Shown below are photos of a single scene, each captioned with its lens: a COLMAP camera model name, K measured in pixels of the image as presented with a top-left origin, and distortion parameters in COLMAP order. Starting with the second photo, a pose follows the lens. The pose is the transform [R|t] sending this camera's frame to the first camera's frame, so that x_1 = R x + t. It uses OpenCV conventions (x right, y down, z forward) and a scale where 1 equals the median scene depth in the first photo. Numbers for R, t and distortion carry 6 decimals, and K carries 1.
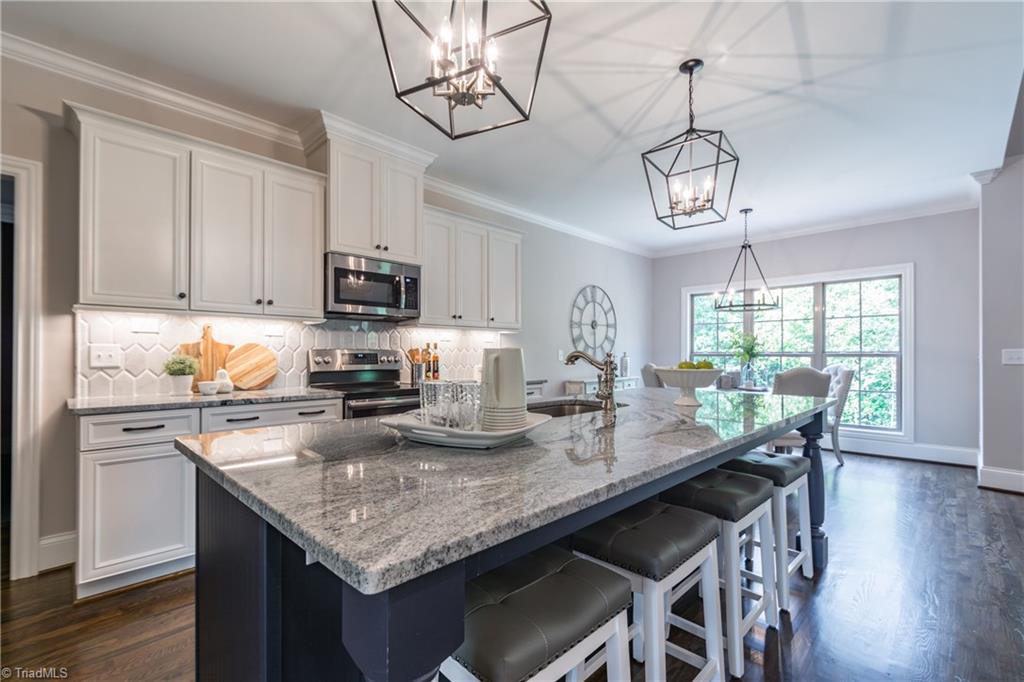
lens RADIAL K [[446.3, 0, 507.4], [0, 446.3, 351.2], [0, 0, 1]] dist [0.011342, -0.009198]
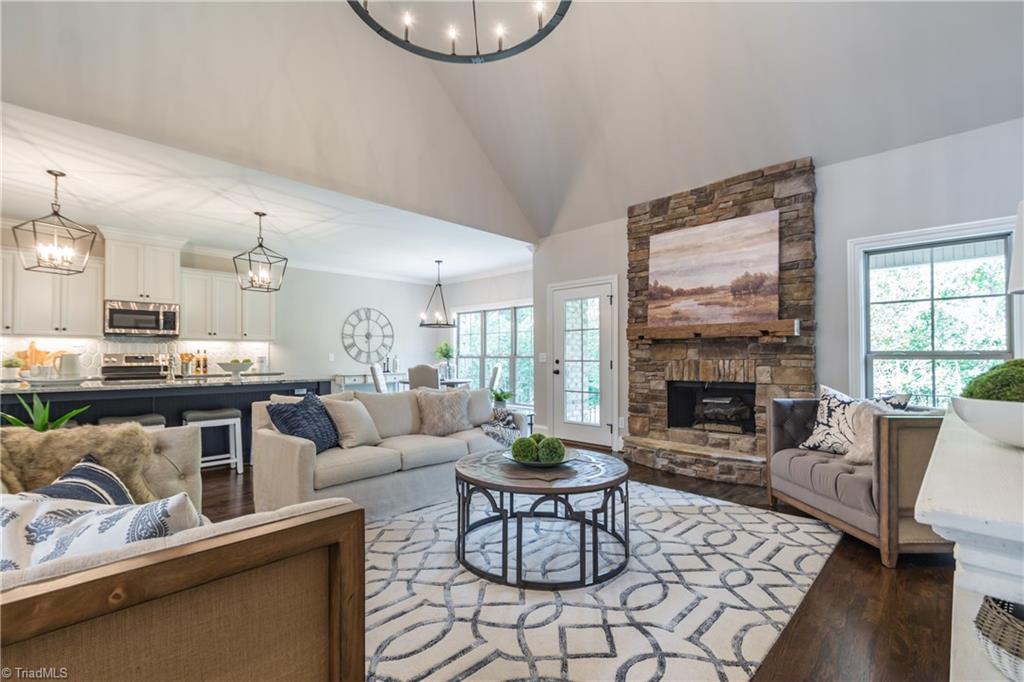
lens RADIAL K [[446.3, 0, 507.4], [0, 446.3, 351.2], [0, 0, 1]] dist [0.011342, -0.009198]
pose [[0.999965, -0.001267, 0.008310, 0.752468], [0.001319, 0.999980, -0.006163, -0.001328], [-0.008302, 0.006174, 0.999946, -0.511169]]
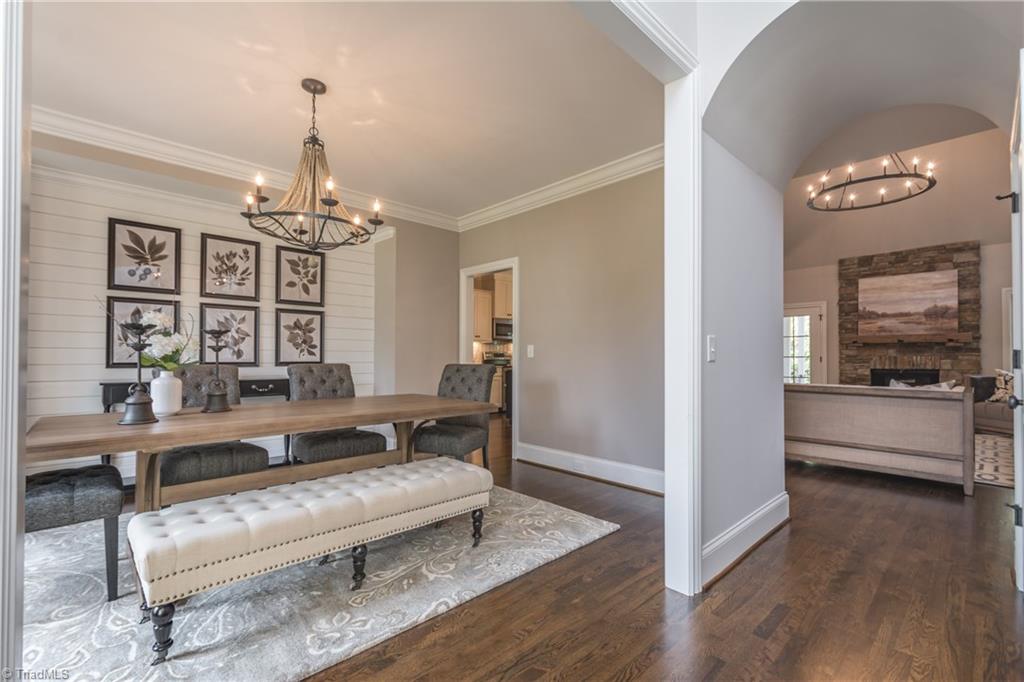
lens RADIAL K [[446.3, 0, 507.4], [0, 446.3, 351.2], [0, 0, 1]] dist [0.011342, -0.009198]
pose [[0.999801, 0.000820, -0.019923, -0.161159], [-0.000914, 0.999989, -0.004686, 0.003440], [0.019919, 0.004703, 0.999791, -1.156707]]
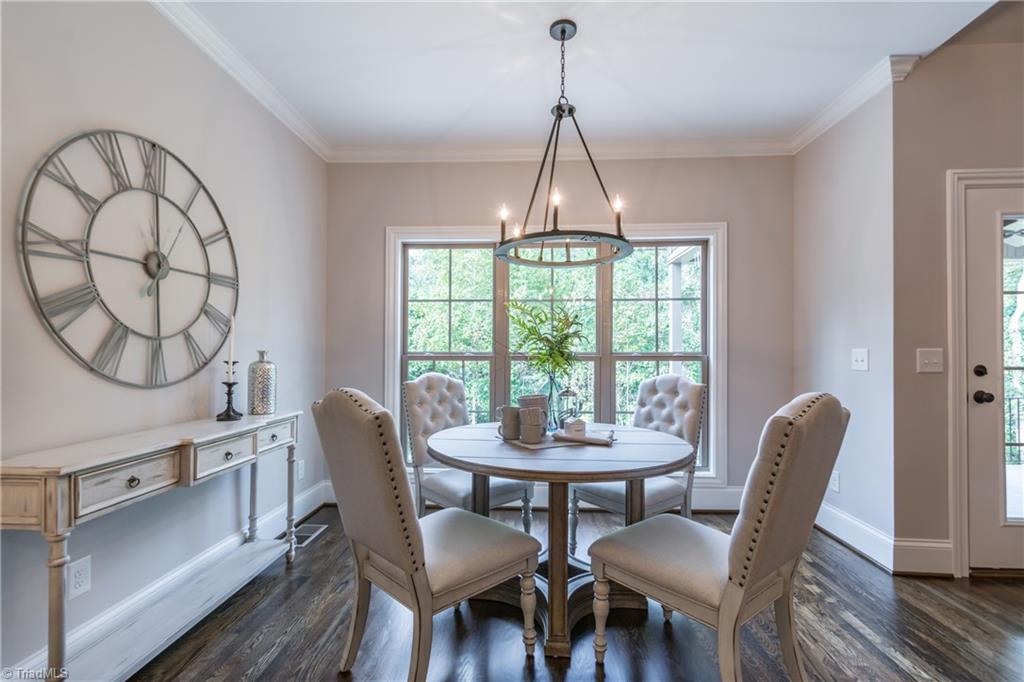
lens RADIAL K [[446.3, 0, 507.4], [0, 446.3, 351.2], [0, 0, 1]] dist [0.011342, -0.009198]
pose [[0.742042, 0.007147, 0.670315, 0.201263], [-0.004109, 0.999973, -0.006113, 0.004514], [-0.670341, 0.001782, 0.742051, 0.712191]]
